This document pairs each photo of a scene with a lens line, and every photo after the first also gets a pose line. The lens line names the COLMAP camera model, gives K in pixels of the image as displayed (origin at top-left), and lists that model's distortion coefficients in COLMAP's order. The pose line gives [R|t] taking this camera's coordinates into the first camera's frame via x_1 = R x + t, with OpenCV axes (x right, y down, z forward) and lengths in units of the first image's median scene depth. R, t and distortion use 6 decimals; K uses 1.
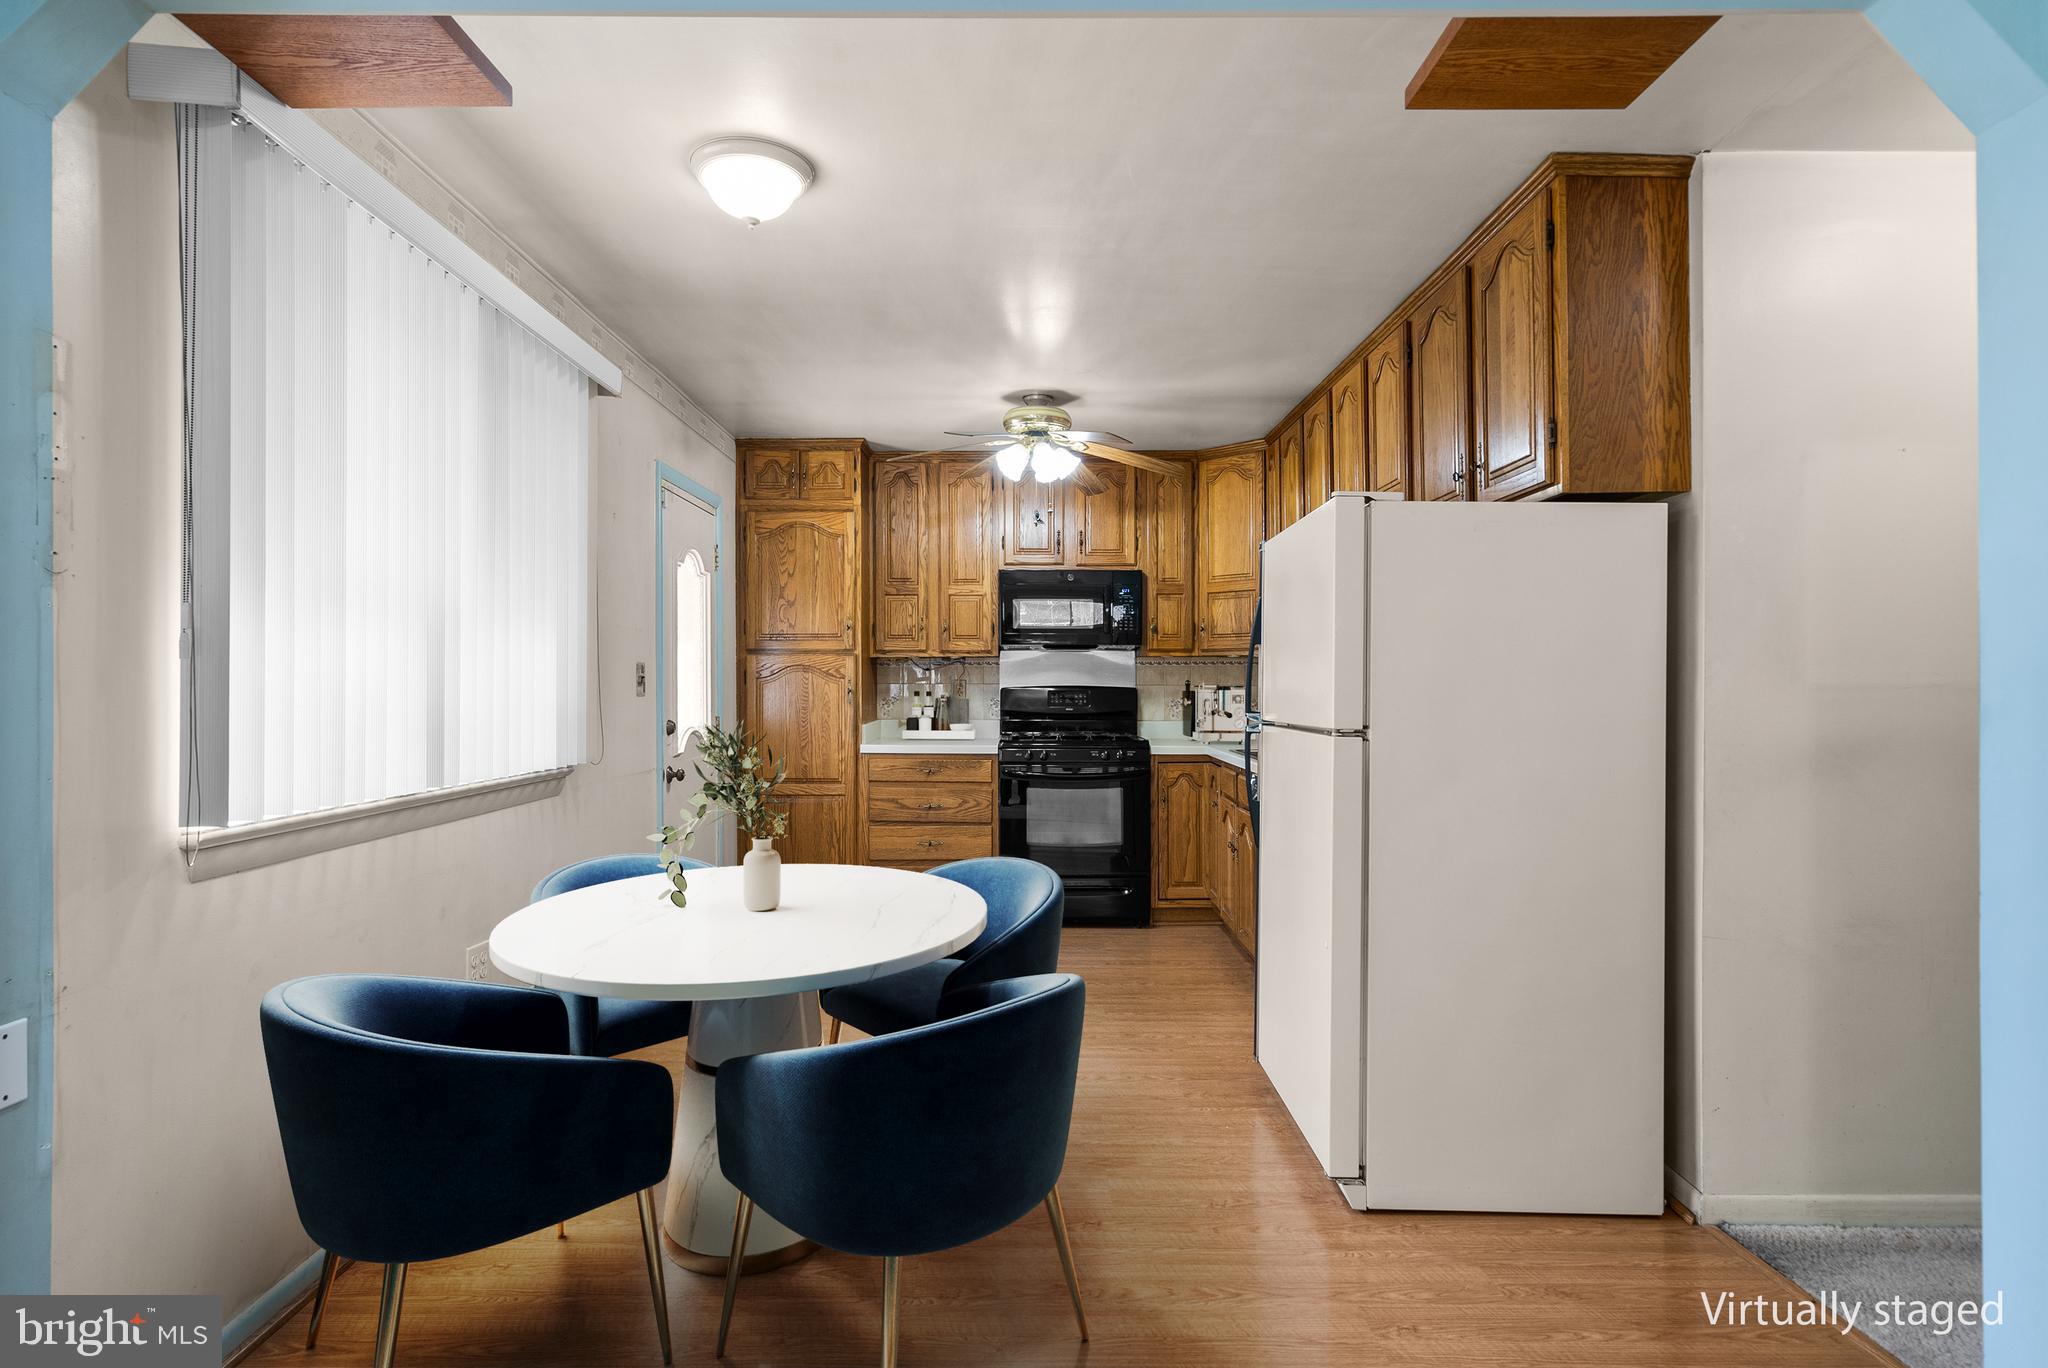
lens RADIAL K [[1070.0, 0, 1021.8], [0, 1070.0, 678.5], [0, 0, 1]] dist [0.002573, 0.001122]
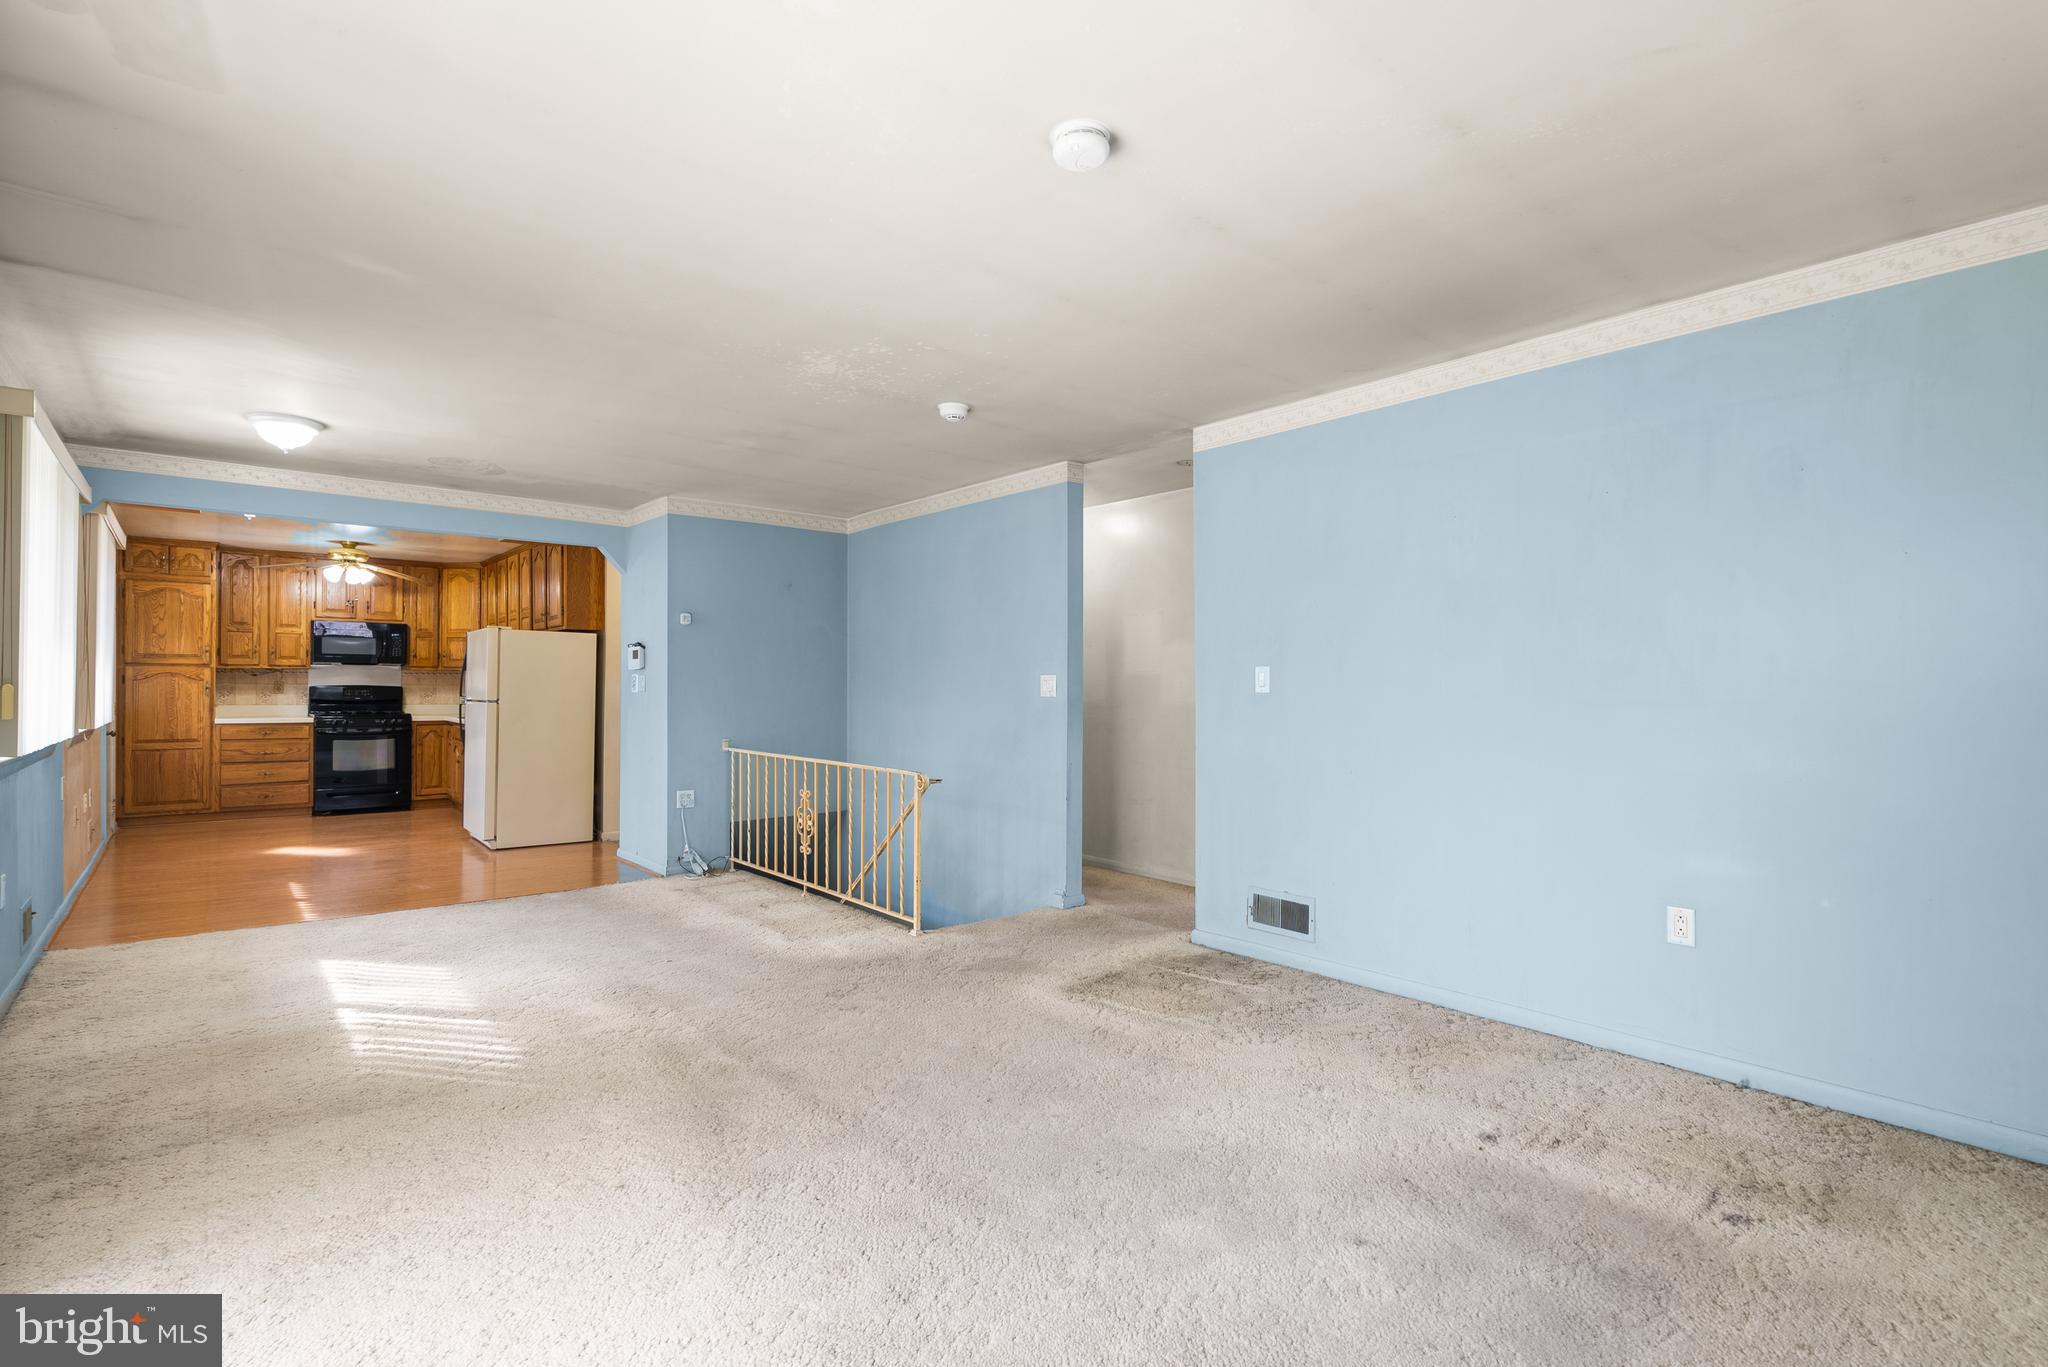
lens RADIAL K [[940.9, 0, 1025.4], [0, 940.9, 677.8], [0, 0, 1]] dist [-0.008254, 0.003148]
pose [[0.755208, 0.008272, 0.655433, -0.154469], [-0.008145, 0.999962, -0.003235, -0.010618], [-0.655434, -0.002895, 0.755247, -1.010064]]
